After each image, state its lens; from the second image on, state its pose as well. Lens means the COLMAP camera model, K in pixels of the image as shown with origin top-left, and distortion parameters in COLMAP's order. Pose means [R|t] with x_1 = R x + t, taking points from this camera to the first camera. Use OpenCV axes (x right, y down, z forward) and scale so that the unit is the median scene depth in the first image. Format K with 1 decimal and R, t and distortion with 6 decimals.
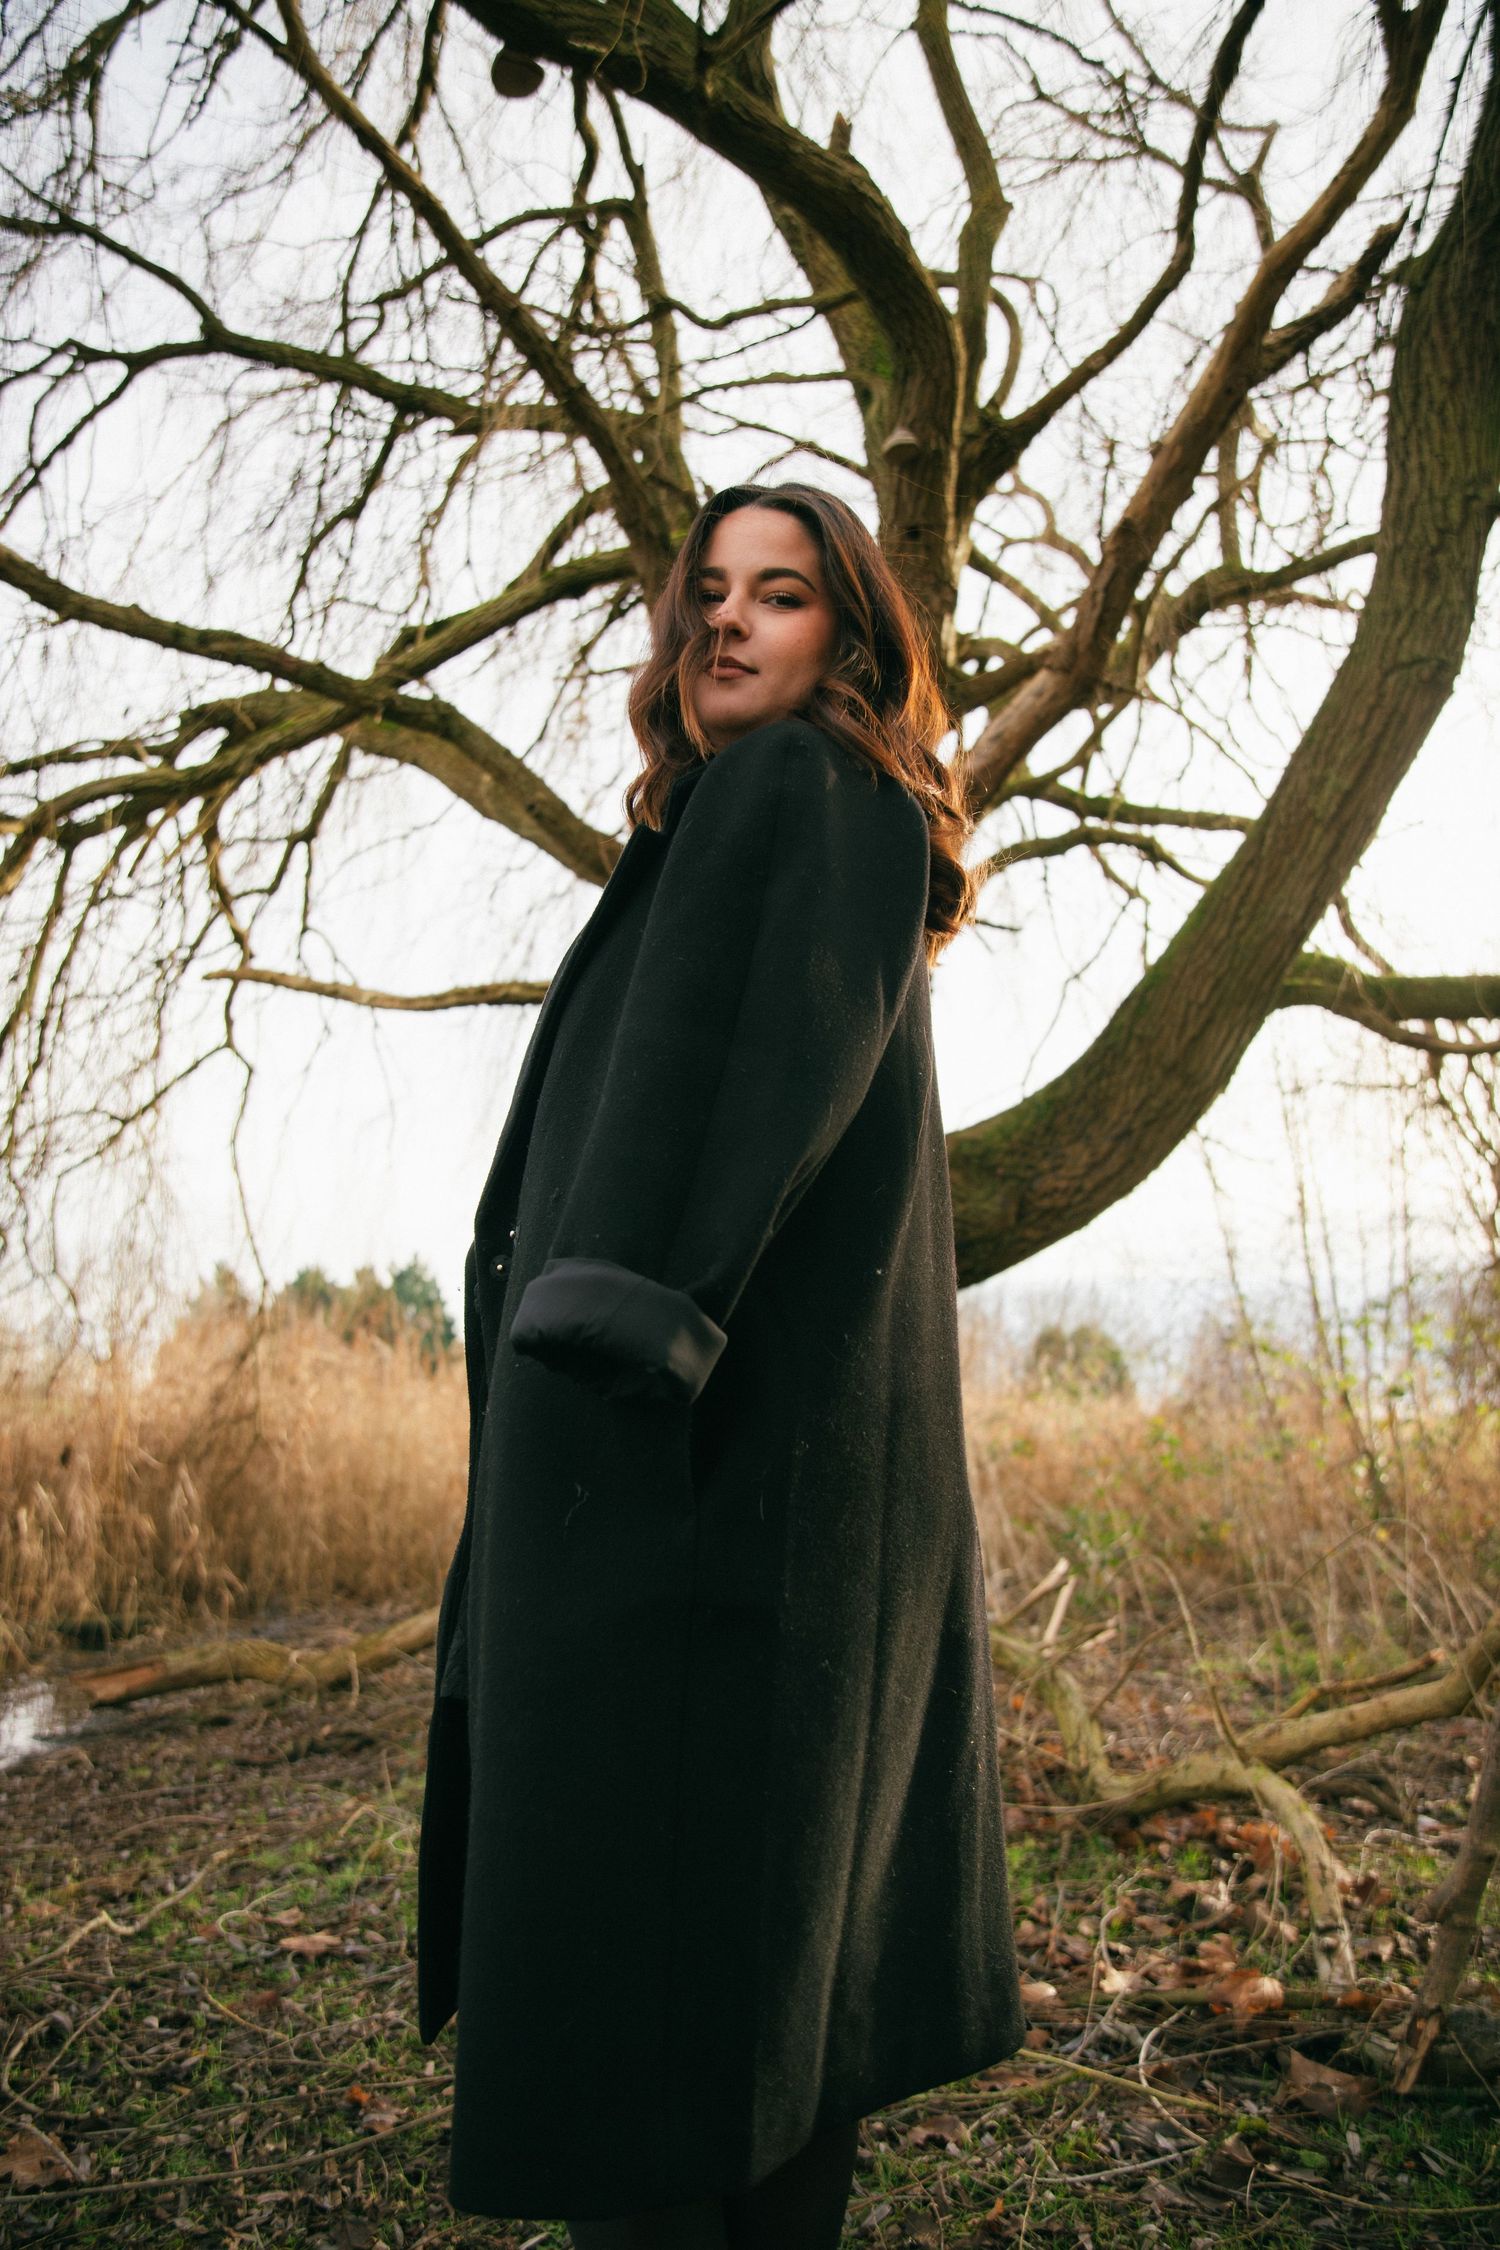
lens RADIAL K [[1548.7, 0, 761.7], [0, 1548.7, 1119.8], [0, 0, 1]] dist [-0.090722, 0.058028]
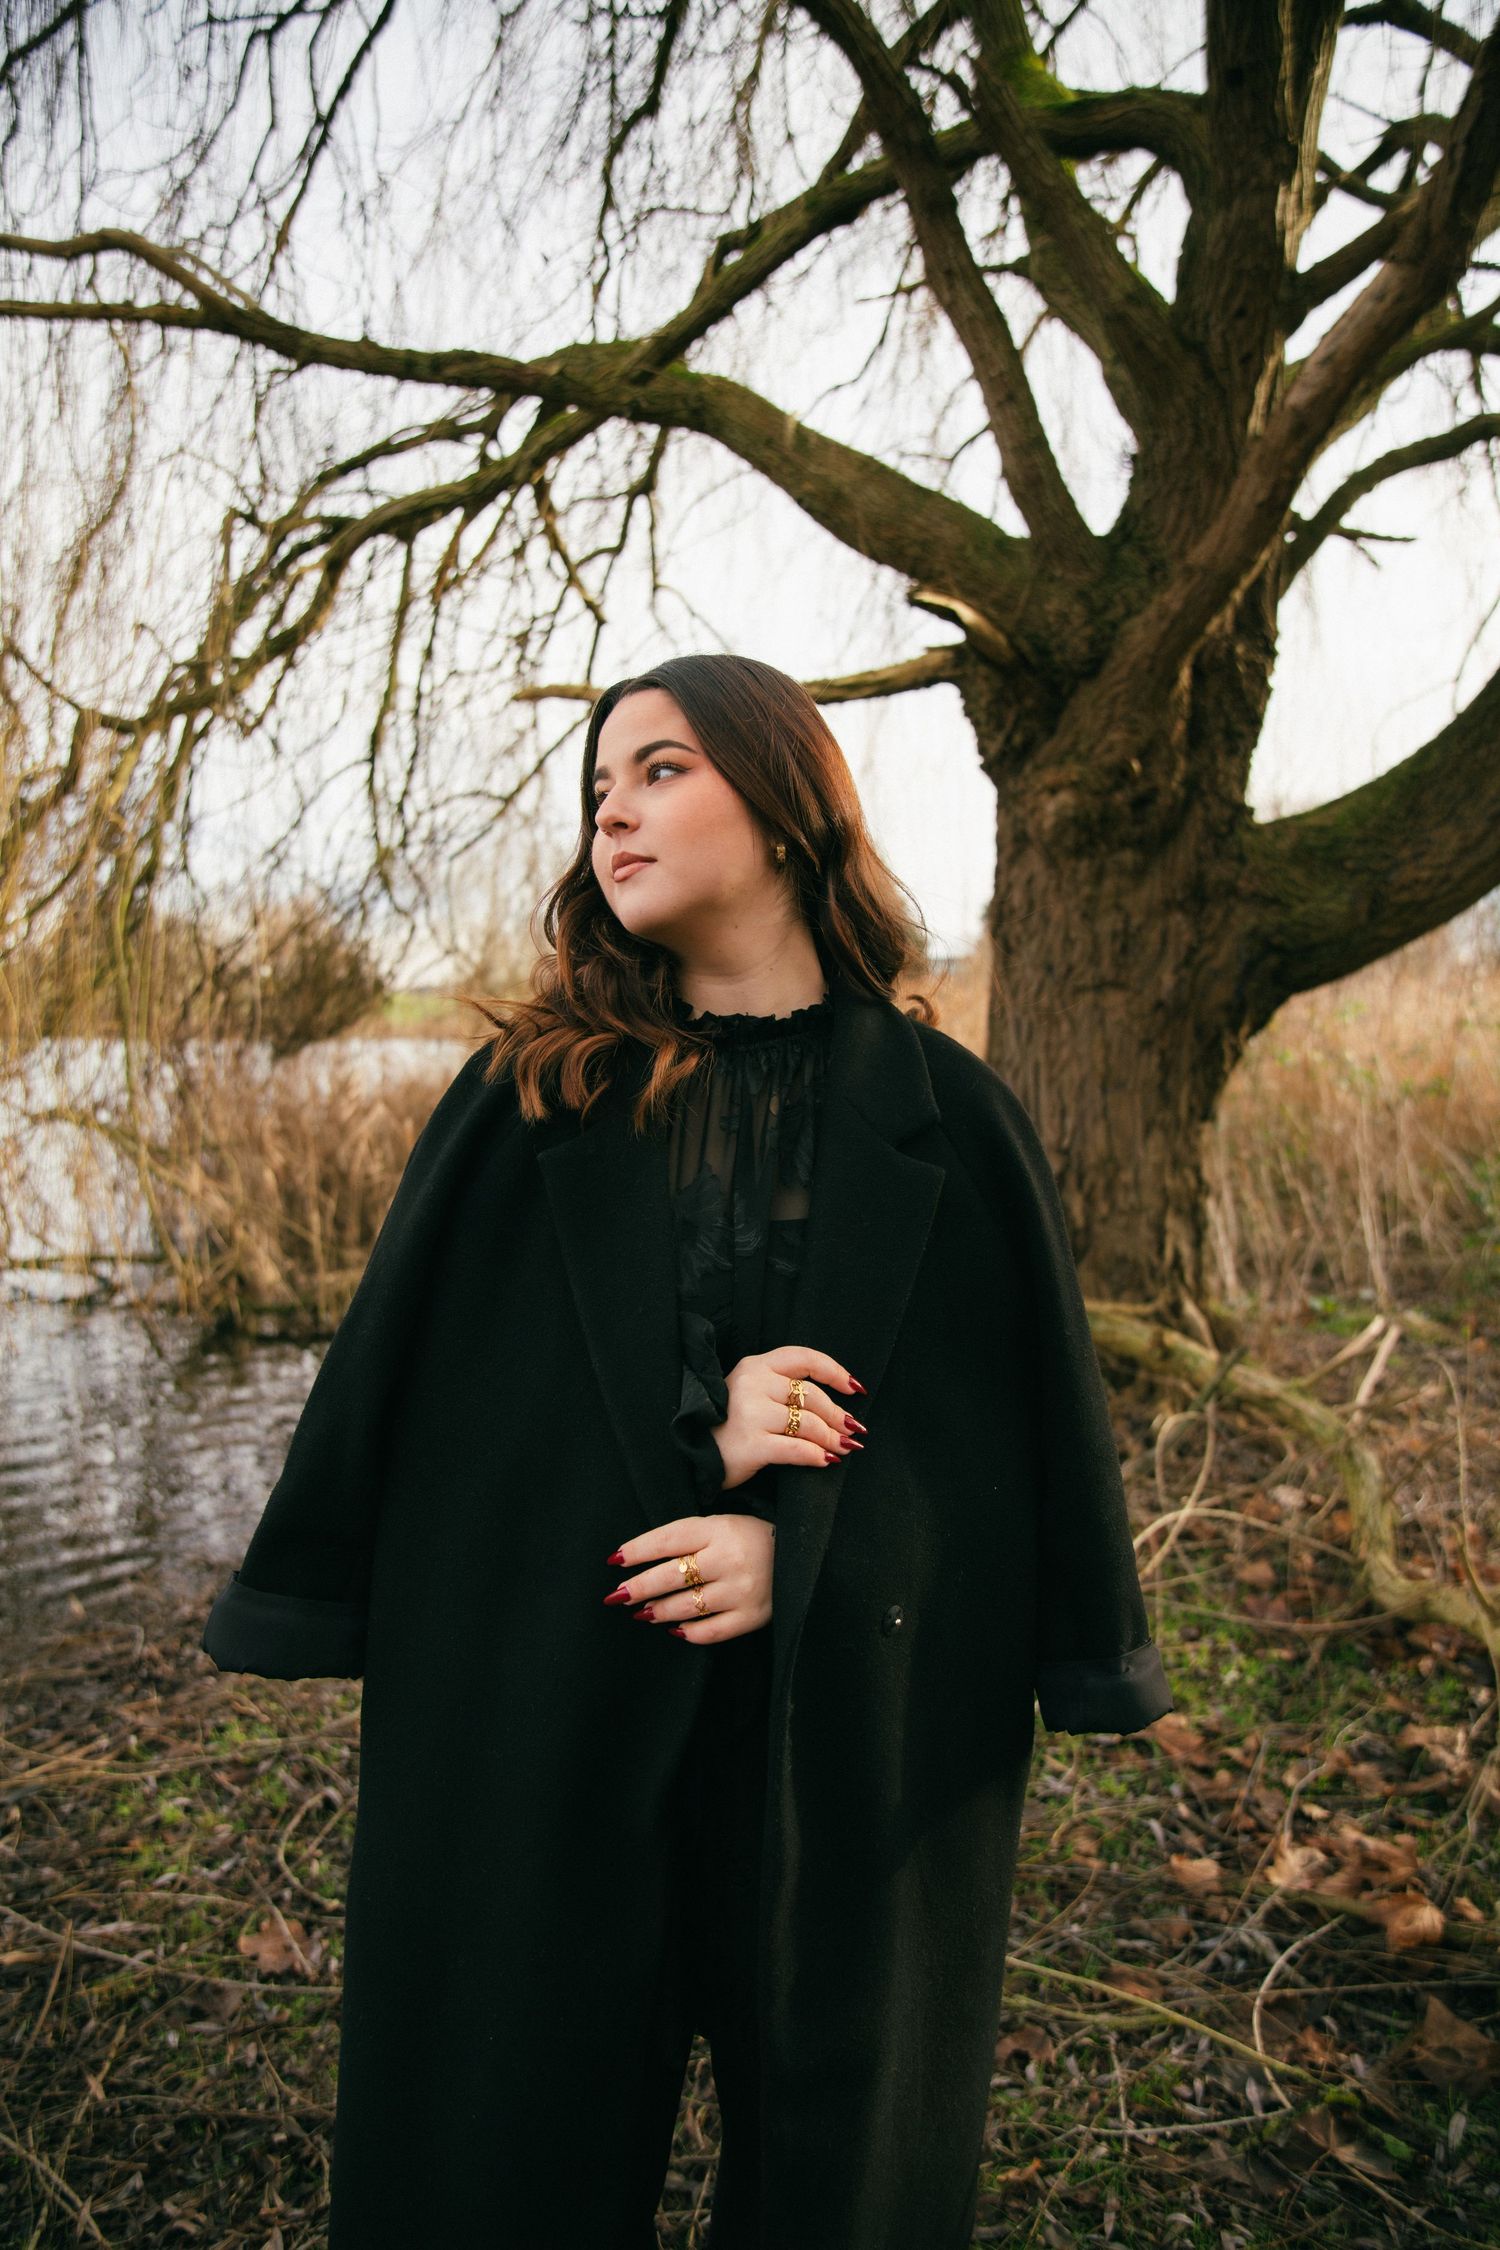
lens RADIAL K [[1548.7, 0, 759.2], [0, 1548.7, 1123.8], [0, 0, 1]] dist [-0.090722, 0.058028]
pose [[0.955687, -0.002323, -0.294377, 0.083529], [0.083761, 0.960784, 0.264345, -0.079904], [0.282219, -0.277288, 0.918403, 0.053551]]
